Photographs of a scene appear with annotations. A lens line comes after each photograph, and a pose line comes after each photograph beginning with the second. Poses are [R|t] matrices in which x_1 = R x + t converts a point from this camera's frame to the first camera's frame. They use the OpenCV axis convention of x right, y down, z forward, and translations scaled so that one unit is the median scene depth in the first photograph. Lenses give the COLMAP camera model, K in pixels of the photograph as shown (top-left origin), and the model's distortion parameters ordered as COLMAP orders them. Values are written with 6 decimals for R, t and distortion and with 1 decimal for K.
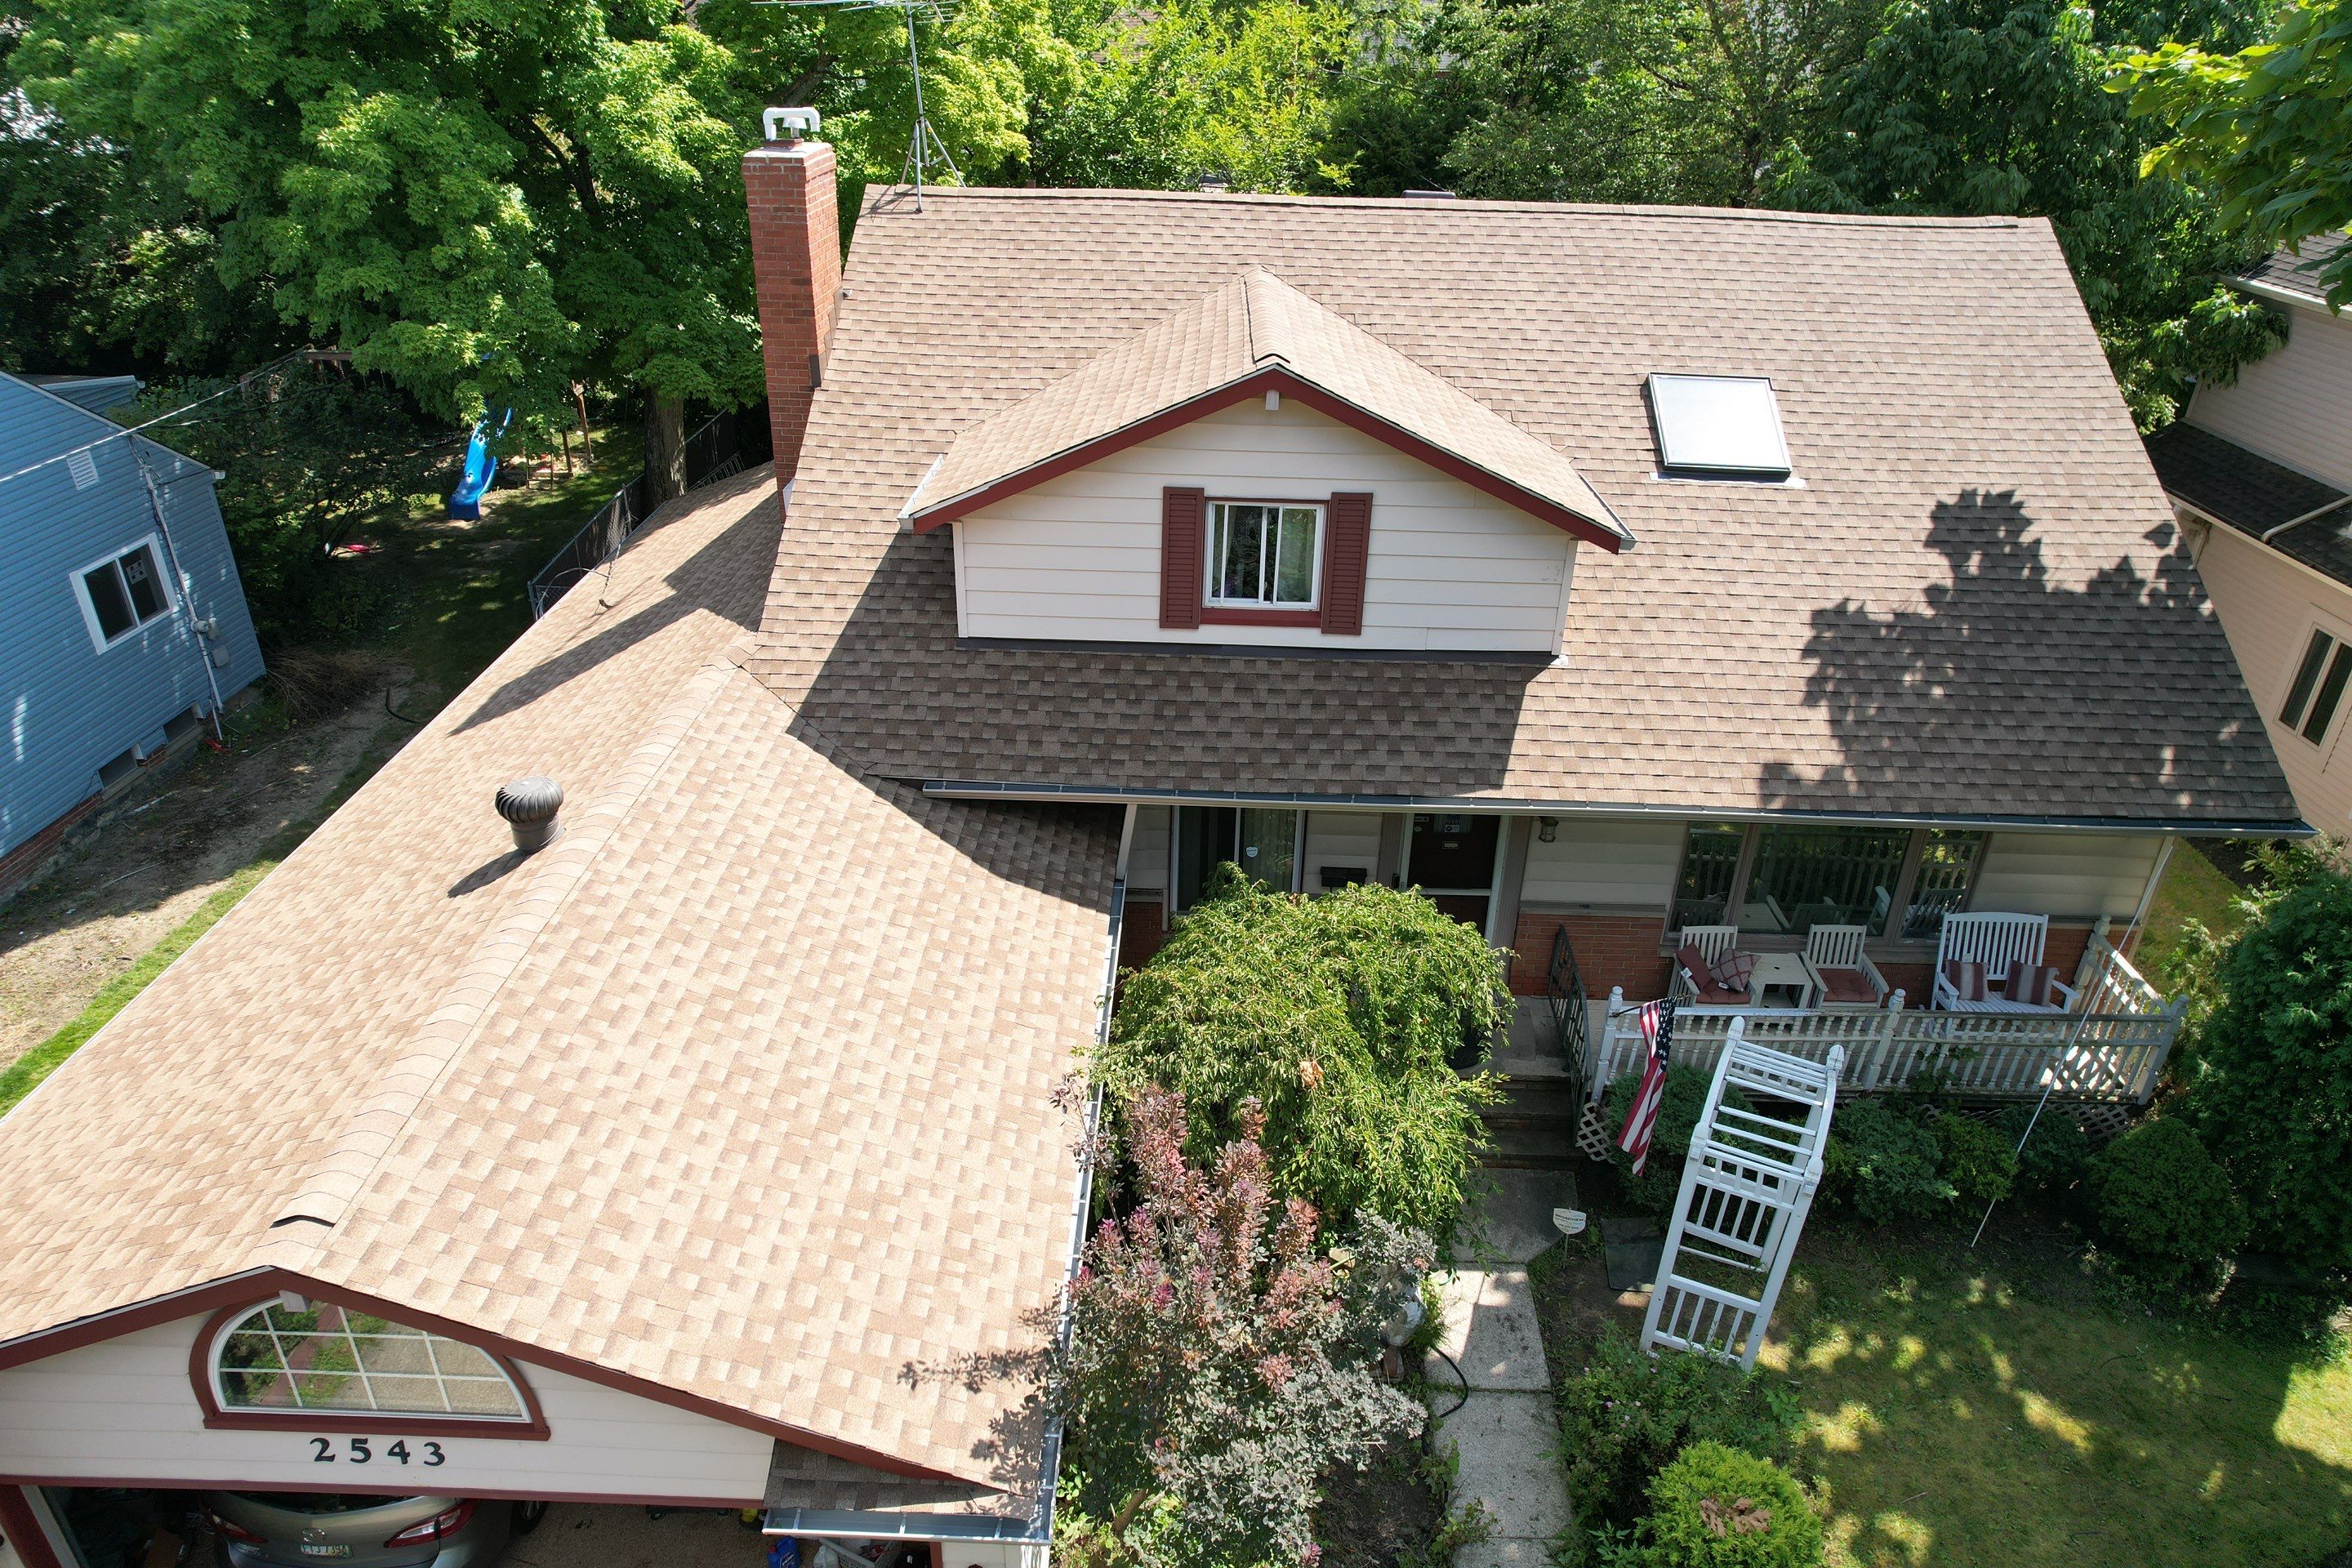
lens RADIAL K [[1501.9, 0, 1175.0], [0, 1501.9, 805.7], [0, 0, 1]] dist [-0.078059, 0.064917]
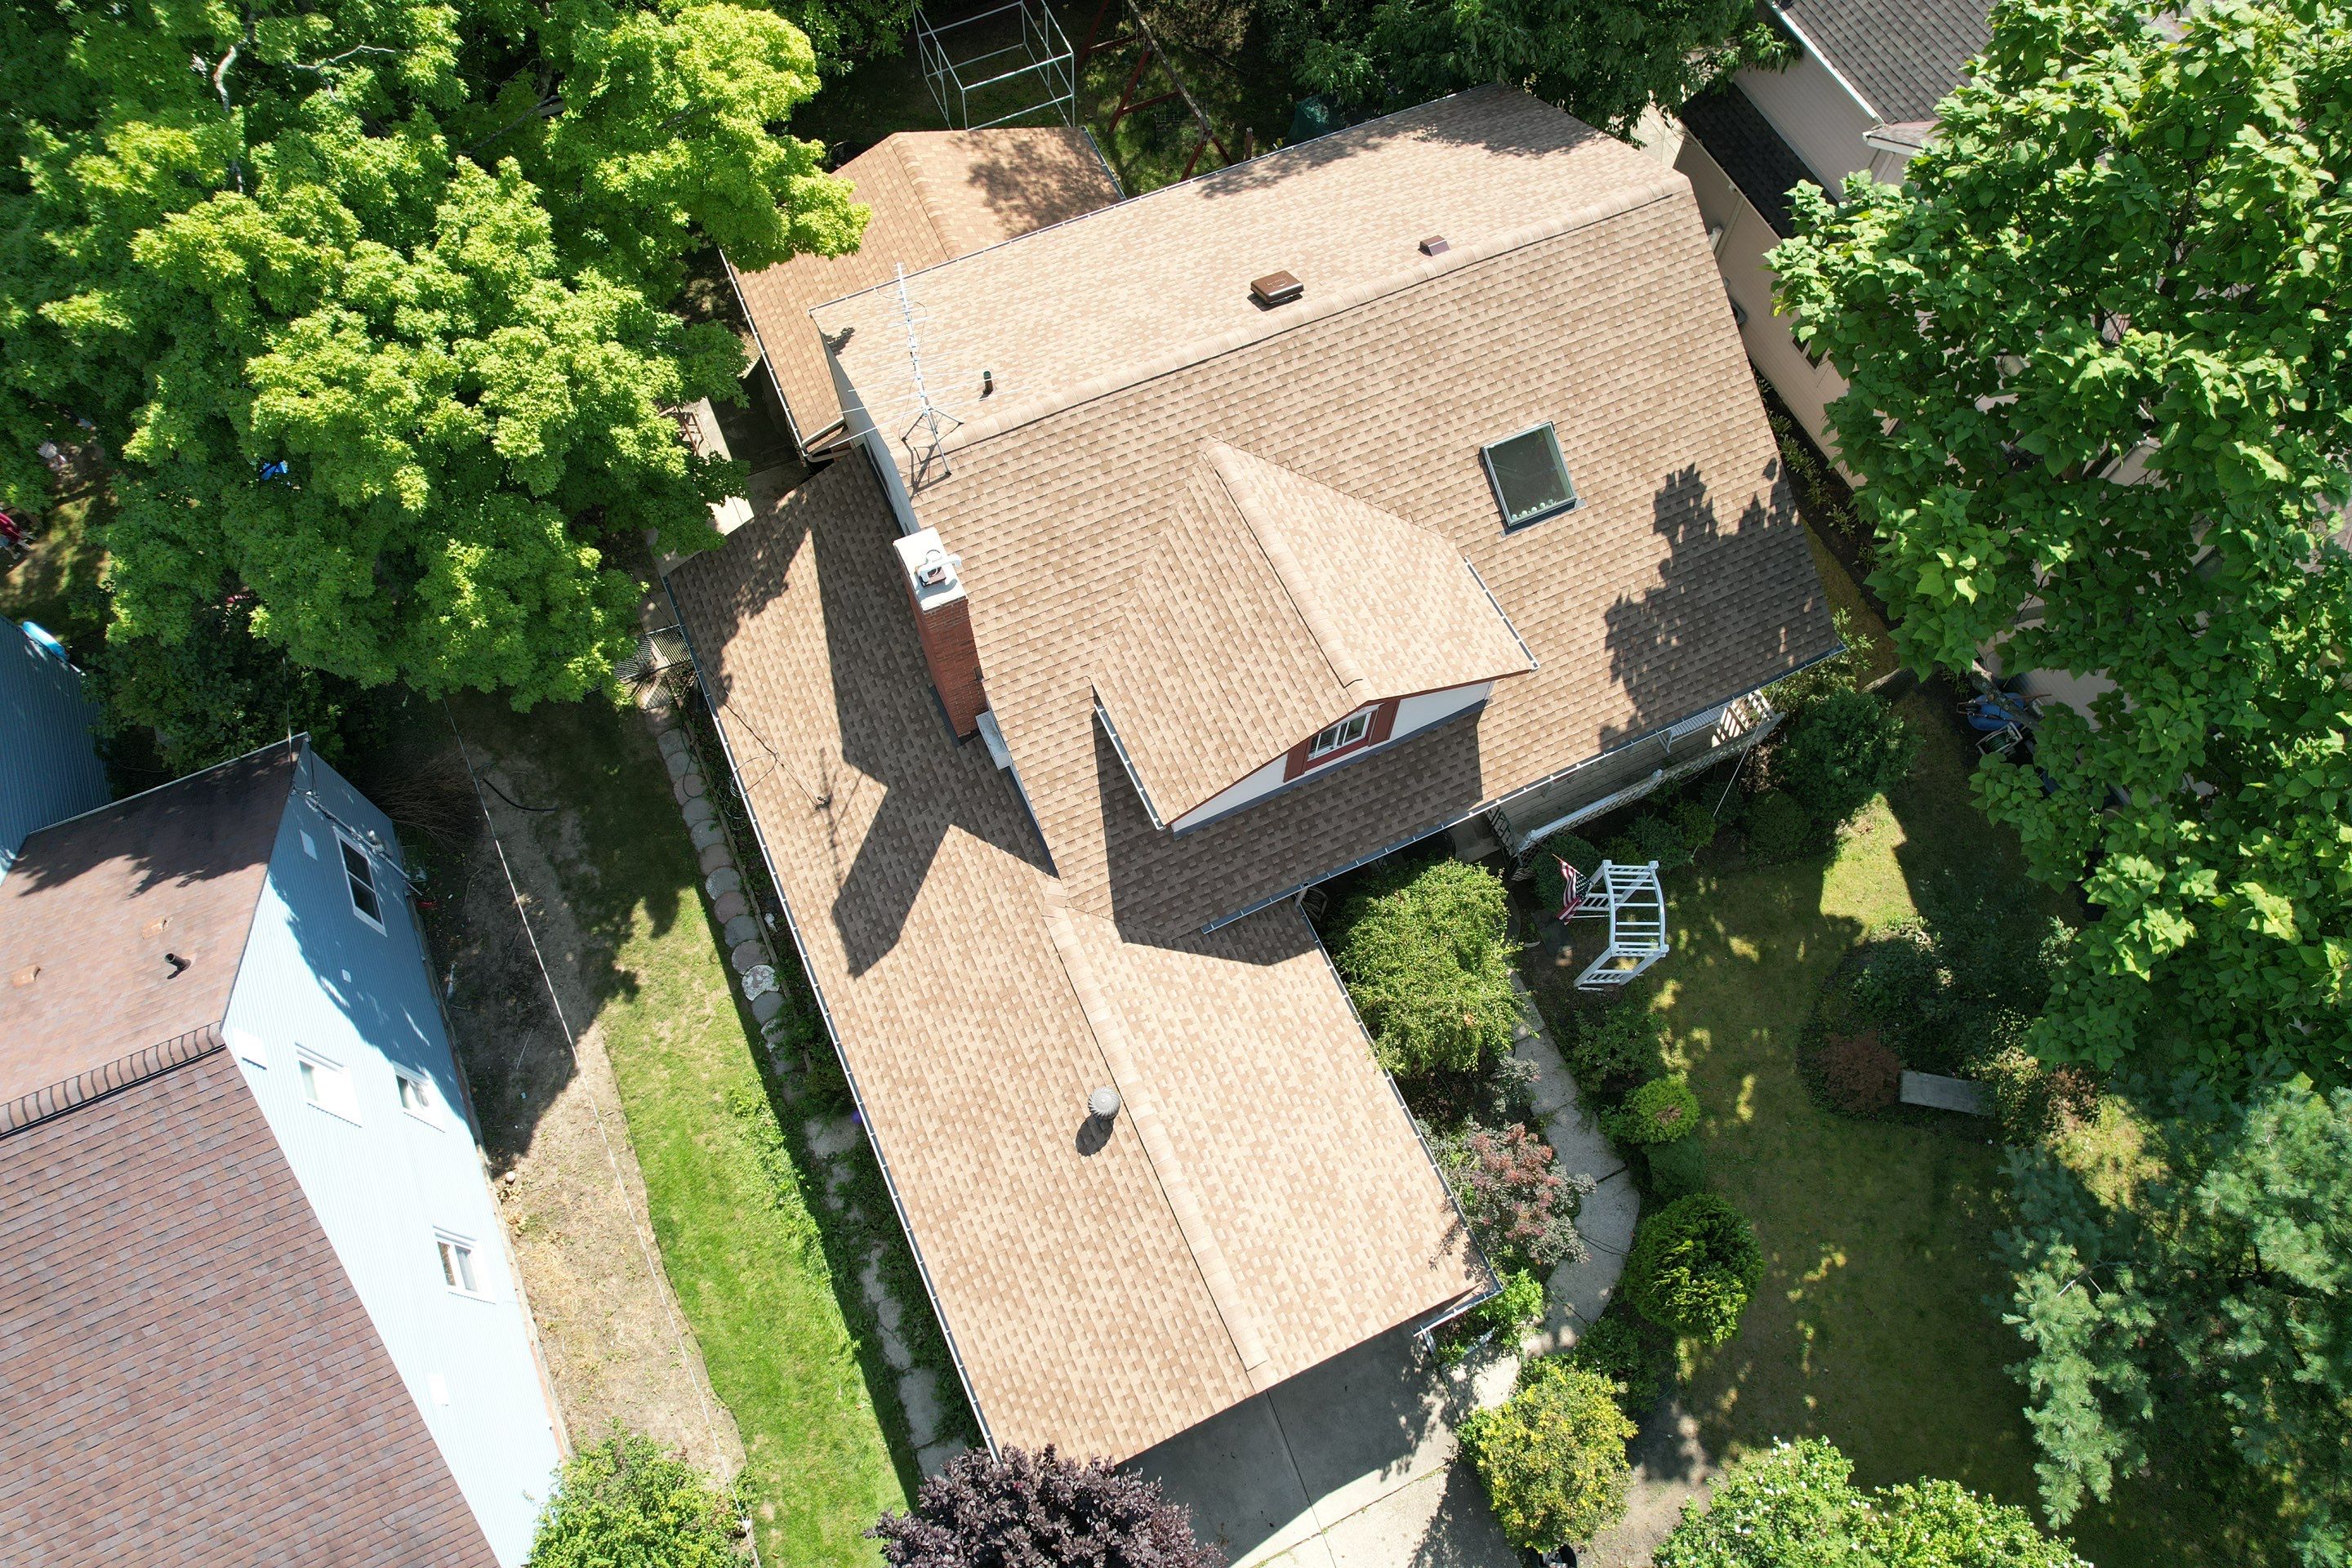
lens RADIAL K [[1501.9, 0, 1171.5], [0, 1501.9, 794.7], [0, 0, 1]] dist [-0.078059, 0.064917]
pose [[0.894390, -0.411631, 0.175003, -0.406375], [0.221995, 0.748177, 0.625260, -1.142881], [-0.388310, -0.520376, 0.760542, -0.229593]]
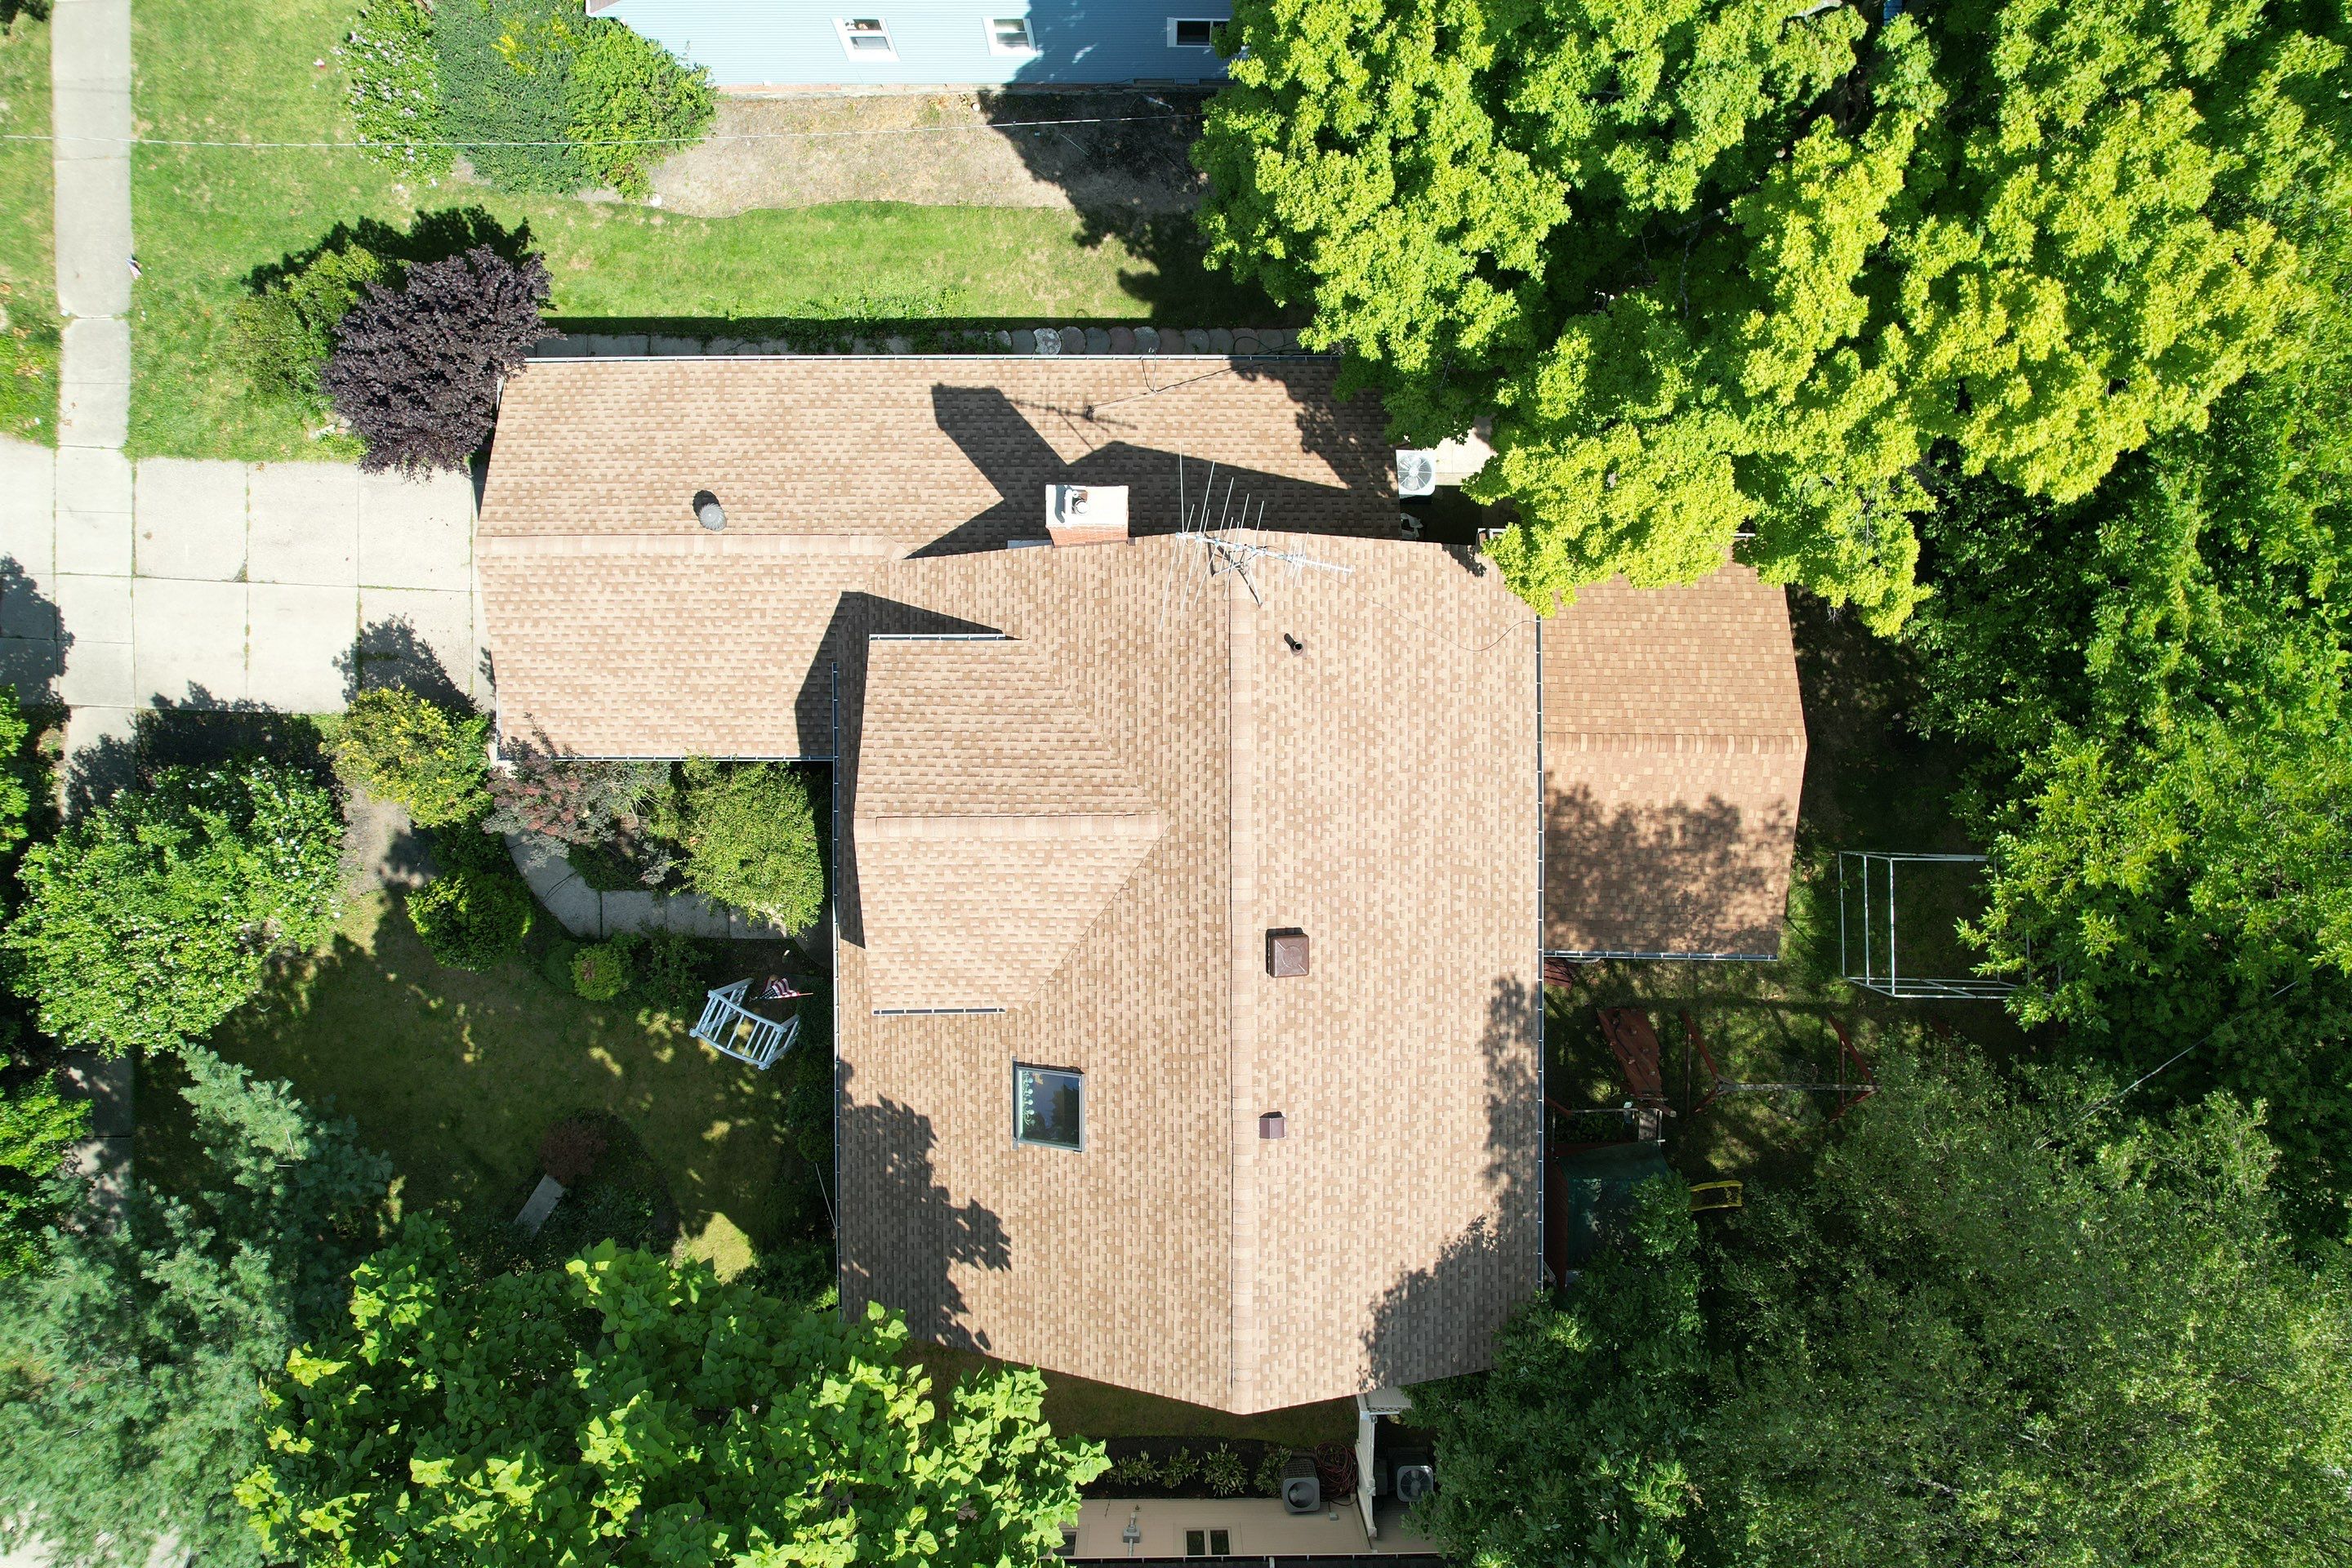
lens RADIAL K [[1501.9, 0, 1167.2], [0, 1501.9, 789.3], [0, 0, 1]] dist [-0.078059, 0.064917]
pose [[0.032494, 0.999368, -0.014384, 0.050204], [-0.487924, 0.028422, 0.872423, -1.878959], [0.872281, -0.021330, 0.488540, 0.347509]]
